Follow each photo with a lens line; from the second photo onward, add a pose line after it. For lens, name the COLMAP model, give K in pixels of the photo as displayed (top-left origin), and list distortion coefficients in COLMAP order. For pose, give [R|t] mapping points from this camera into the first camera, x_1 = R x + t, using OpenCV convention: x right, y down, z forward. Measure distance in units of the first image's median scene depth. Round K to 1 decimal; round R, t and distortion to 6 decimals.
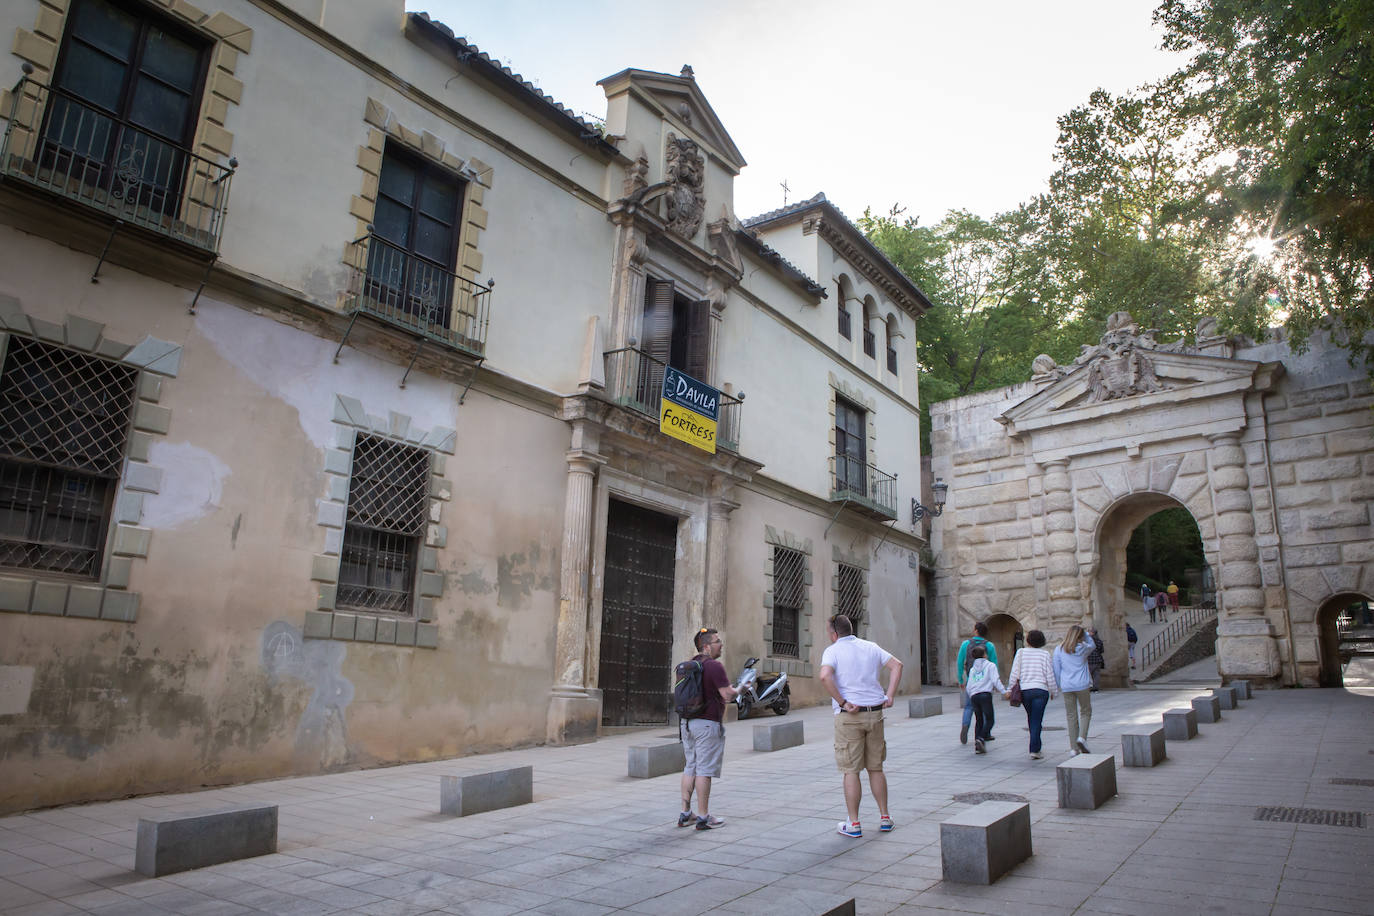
lens RADIAL K [[992.9, 0, 691.7], [0, 992.9, 464.9], [0, 0, 1]] dist [-0.103523, 0.079146]
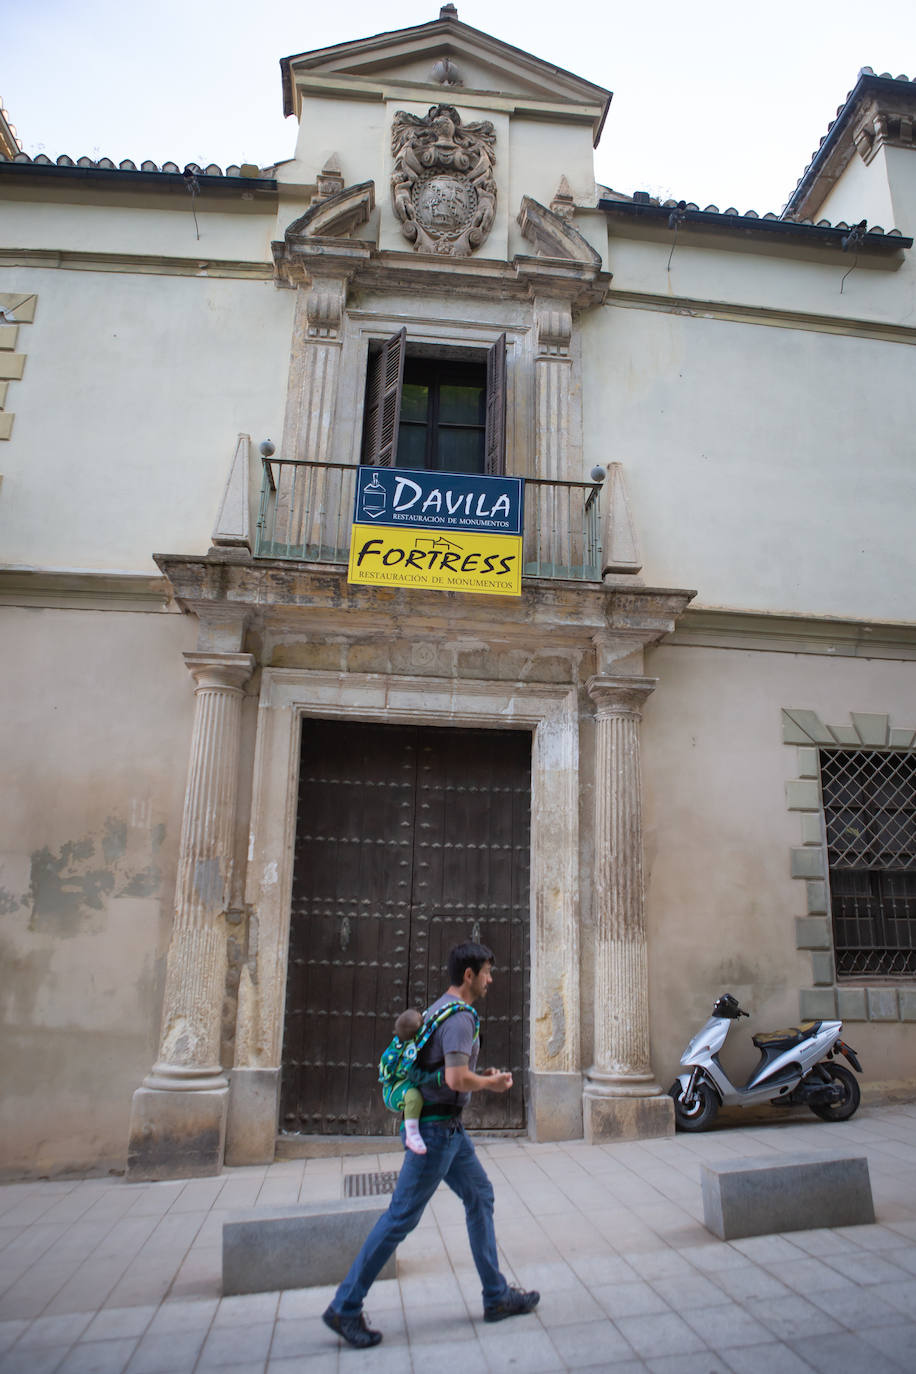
lens RADIAL K [[992.9, 0, 458.0], [0, 992.9, 687.0], [0, 0, 1]] dist [-0.103523, 0.079146]
pose [[0.666459, -0.230674, -0.708958, 0.356602], [0.177768, 0.972671, -0.149366, 0.106282], [0.724038, -0.026484, 0.689252, 0.624843]]
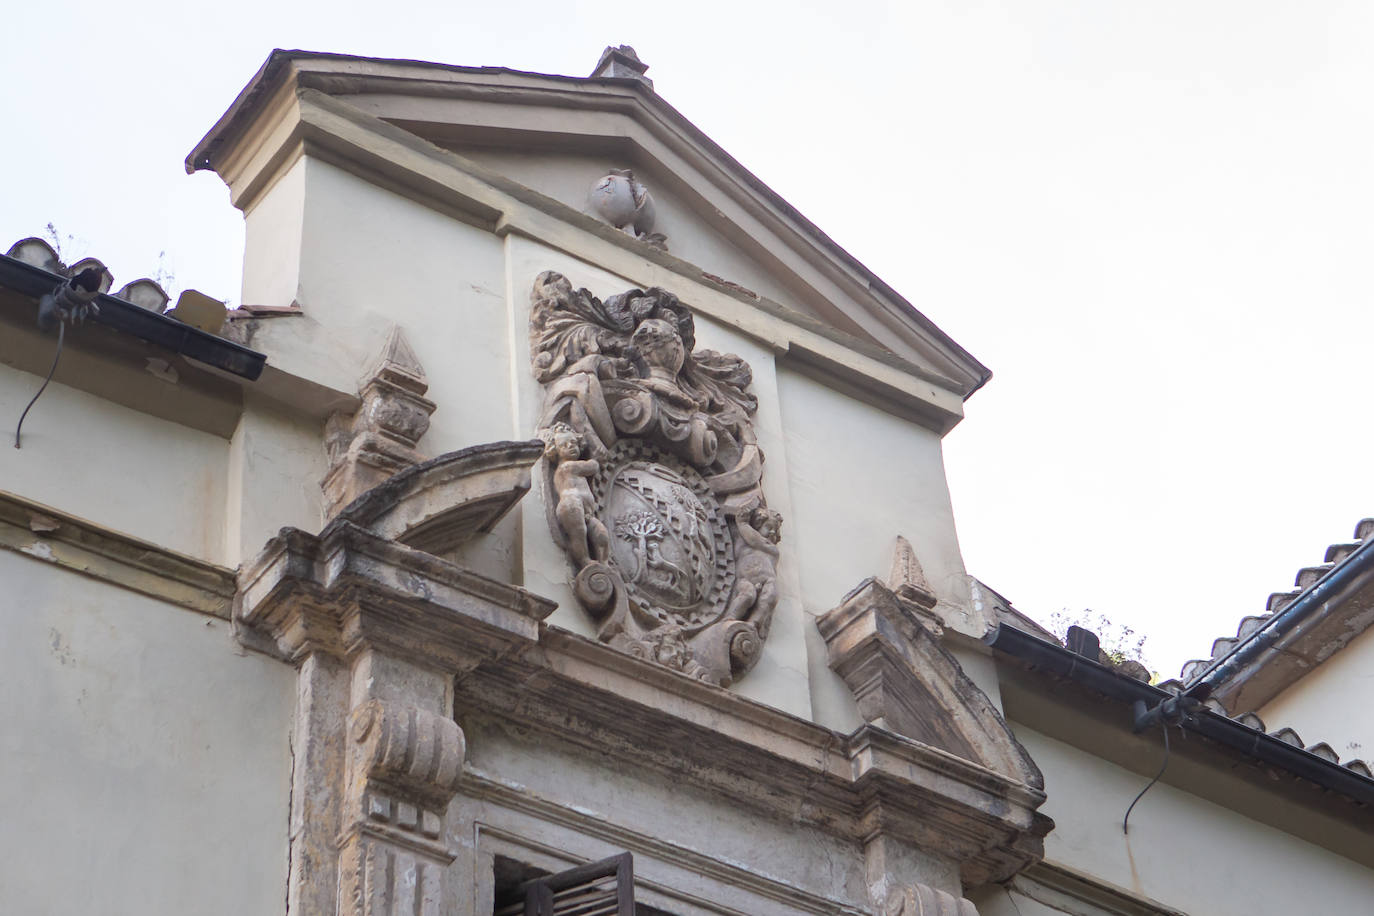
lens RADIAL K [[3206.9, 0, 687.0], [0, 3206.9, 458.0], [0, 0, 1]] dist [0.061572, 0.130807]
pose [[0.940105, -0.283631, -0.189092, 0.143507], [0.166393, 0.865950, -0.471639, 0.059354], [0.297515, 0.411927, 0.861279, 0.393634]]
